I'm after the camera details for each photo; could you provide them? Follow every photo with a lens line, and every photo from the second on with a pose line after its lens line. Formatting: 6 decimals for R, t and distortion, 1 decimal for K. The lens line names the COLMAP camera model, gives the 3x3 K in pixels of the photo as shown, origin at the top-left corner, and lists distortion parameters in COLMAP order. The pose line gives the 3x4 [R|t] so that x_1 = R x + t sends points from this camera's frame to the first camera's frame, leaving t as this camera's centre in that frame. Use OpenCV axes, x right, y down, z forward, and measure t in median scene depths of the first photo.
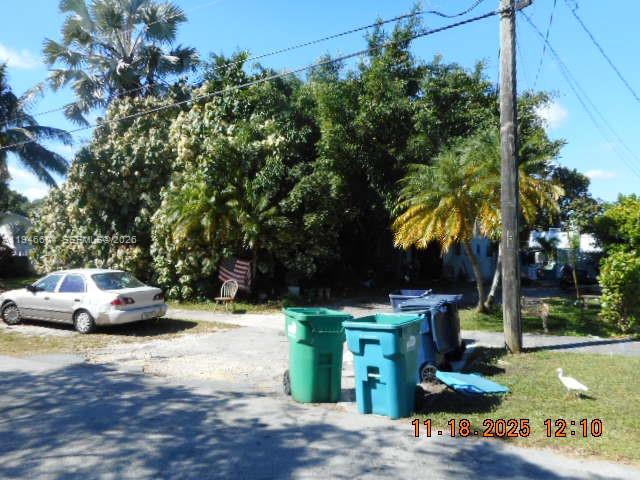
lens RADIAL K [[476.0, 0, 322.2], [0, 476.0, 234.0], [0, 0, 1]] dist [-0.011475, 0.010357]
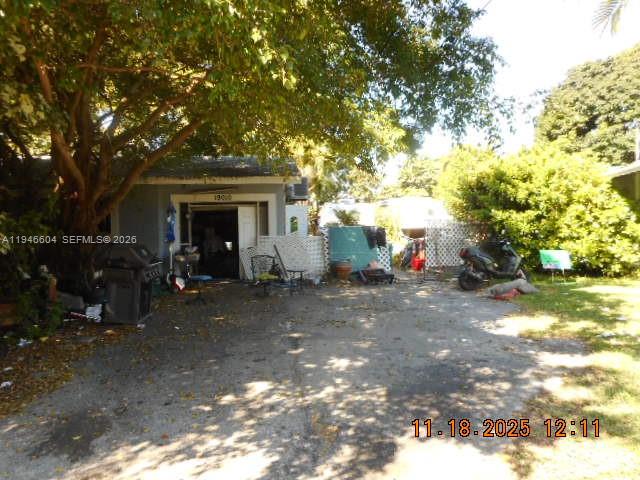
lens RADIAL K [[476.0, 0, 320.0], [0, 476.0, 239.3], [0, 0, 1]] dist [-0.011475, 0.010357]
pose [[0.855429, -0.030533, 0.517018, 0.074408], [0.004803, 0.998685, 0.051033, 0.033142], [-0.517897, -0.041172, 0.854452, 0.778990]]
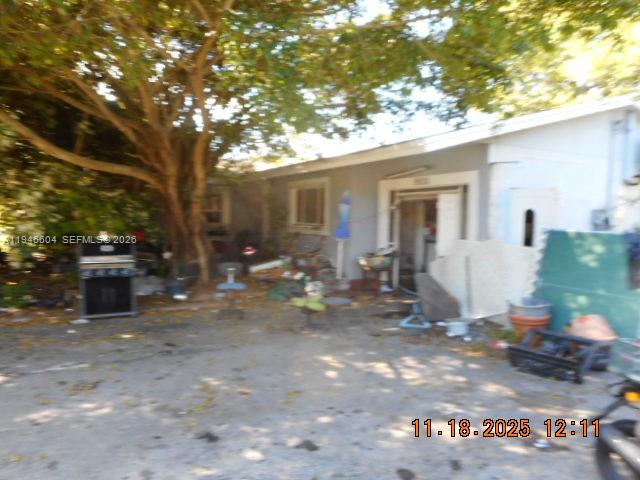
lens RADIAL K [[476.0, 0, 309.8], [0, 476.0, 238.9], [0, 0, 1]] dist [-0.011475, 0.010357]
pose [[0.780343, 0.033460, -0.624456, 0.686020], [0.014956, 0.997283, 0.072126, 0.028062], [0.625173, -0.065622, 0.777723, 1.068098]]
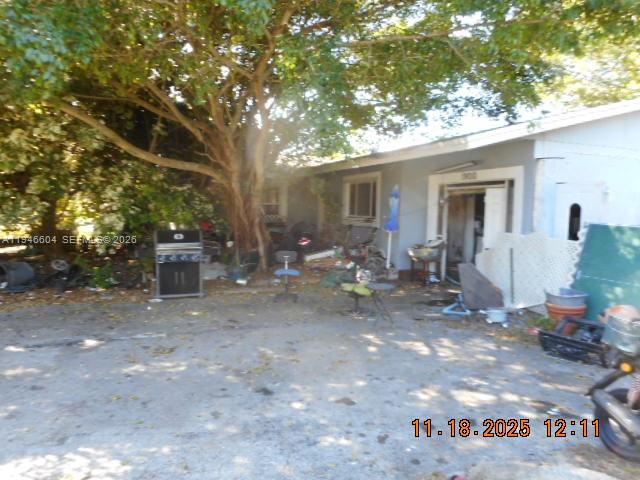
lens RADIAL K [[476.0, 0, 312.4], [0, 476.0, 241.0], [0, 0, 1]] dist [-0.011475, 0.010357]
pose [[0.702531, 0.054387, -0.709572, 0.722636], [0.013554, 0.995872, 0.089751, 0.027027], [0.711524, -0.072670, 0.698894, 1.039590]]
